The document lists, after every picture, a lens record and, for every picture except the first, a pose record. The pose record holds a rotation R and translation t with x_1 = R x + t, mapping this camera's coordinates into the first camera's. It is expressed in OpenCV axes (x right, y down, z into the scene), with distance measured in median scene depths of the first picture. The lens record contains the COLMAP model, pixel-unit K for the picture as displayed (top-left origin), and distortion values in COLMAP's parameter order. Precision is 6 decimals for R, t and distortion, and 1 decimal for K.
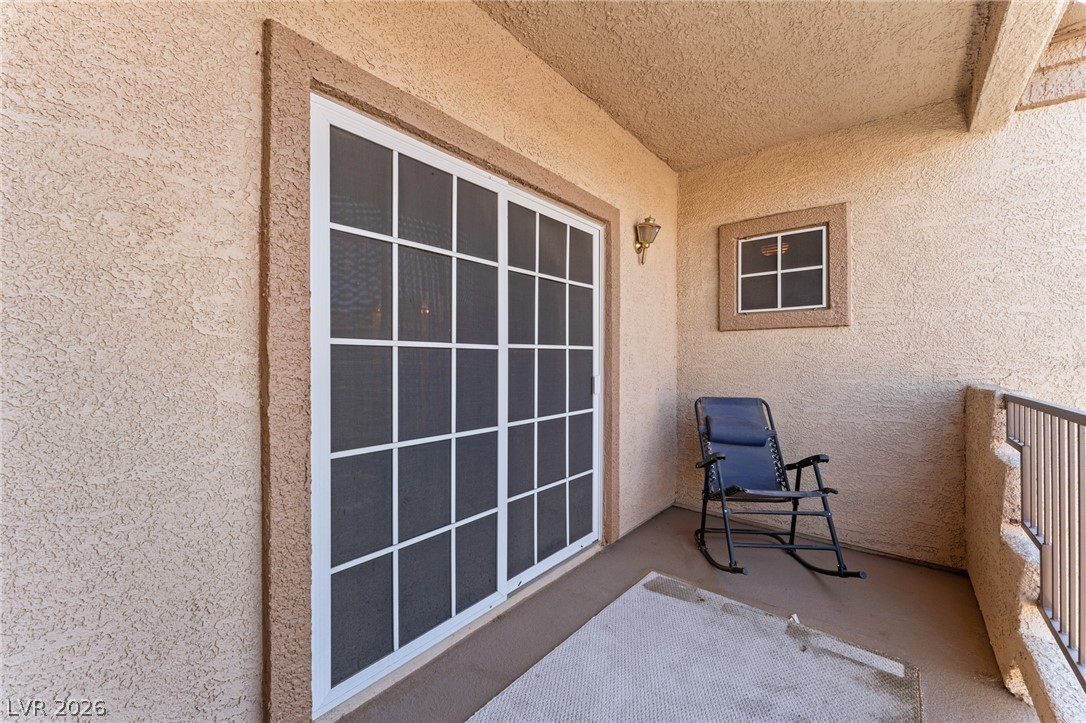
lens RADIAL K [[438.9, 0, 540.6], [0, 438.9, 360.8], [0, 0, 1]] dist [-0.001870, -0.000239]
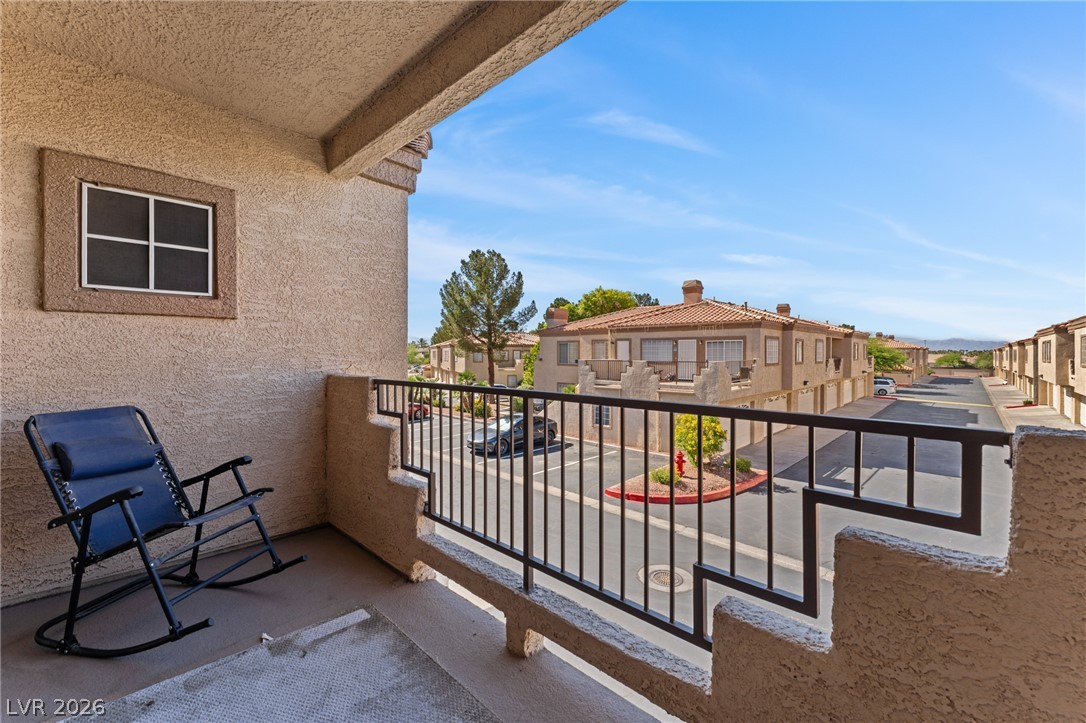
lens RADIAL K [[438.9, 0, 541.8], [0, 438.9, 354.4], [0, 0, 1]] dist [-0.001870, -0.000239]
pose [[0.087493, -0.002345, 0.996162, -0.204667], [0.001948, 0.999996, 0.002183, -0.003114], [-0.996163, 0.001750, 0.087497, 0.253630]]
